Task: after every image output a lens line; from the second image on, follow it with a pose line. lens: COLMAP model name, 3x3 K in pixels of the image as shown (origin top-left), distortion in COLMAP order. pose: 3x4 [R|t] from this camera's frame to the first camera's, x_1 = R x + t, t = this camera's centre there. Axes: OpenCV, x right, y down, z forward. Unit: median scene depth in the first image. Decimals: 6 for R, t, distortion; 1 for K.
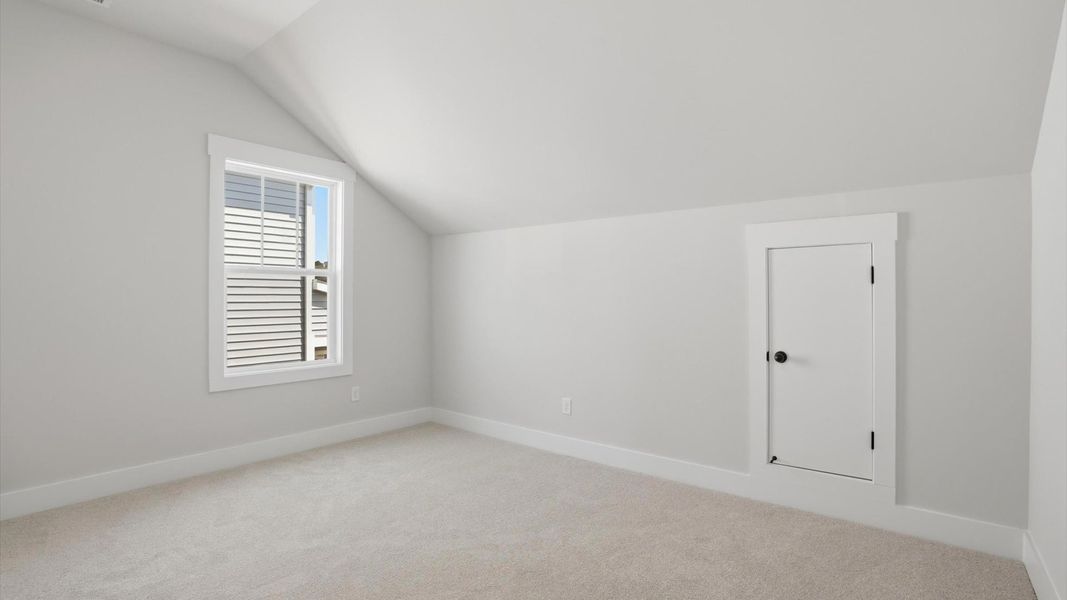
lens RADIAL K [[506.7, 0, 533.5], [0, 506.7, 300.0], [0, 0, 1]] dist [-0.022058, 0.000453]
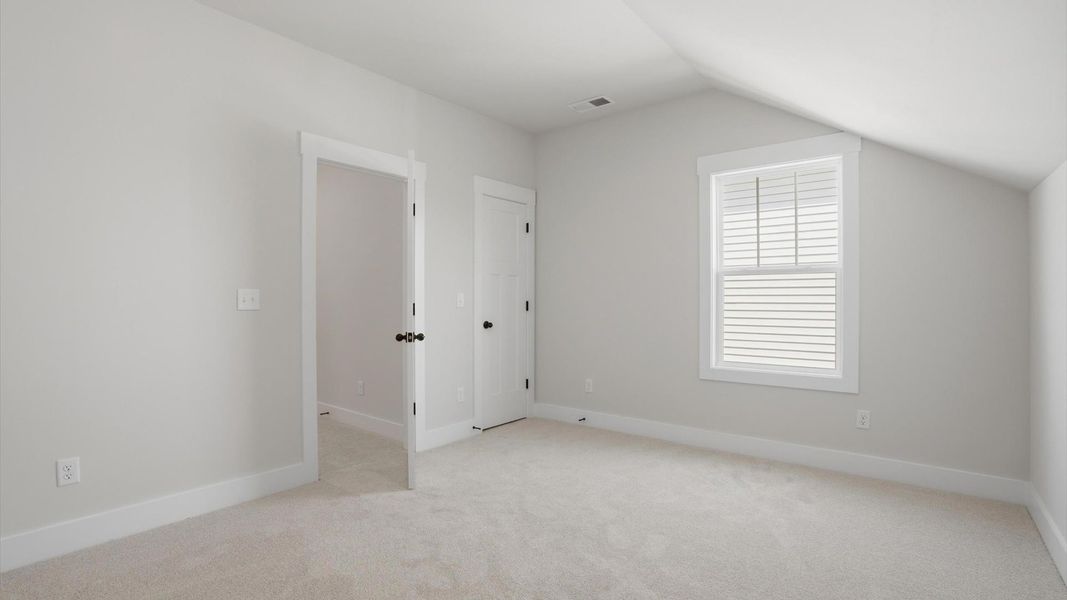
lens RADIAL K [[506.7, 0, 533.5], [0, 506.7, 300.0], [0, 0, 1]] dist [-0.022058, 0.000453]
pose [[0.020382, 0.001877, -0.999791, 0.483090], [-0.000213, 0.999998, 0.001873, -0.001813], [0.999792, 0.000175, 0.020382, 0.543217]]
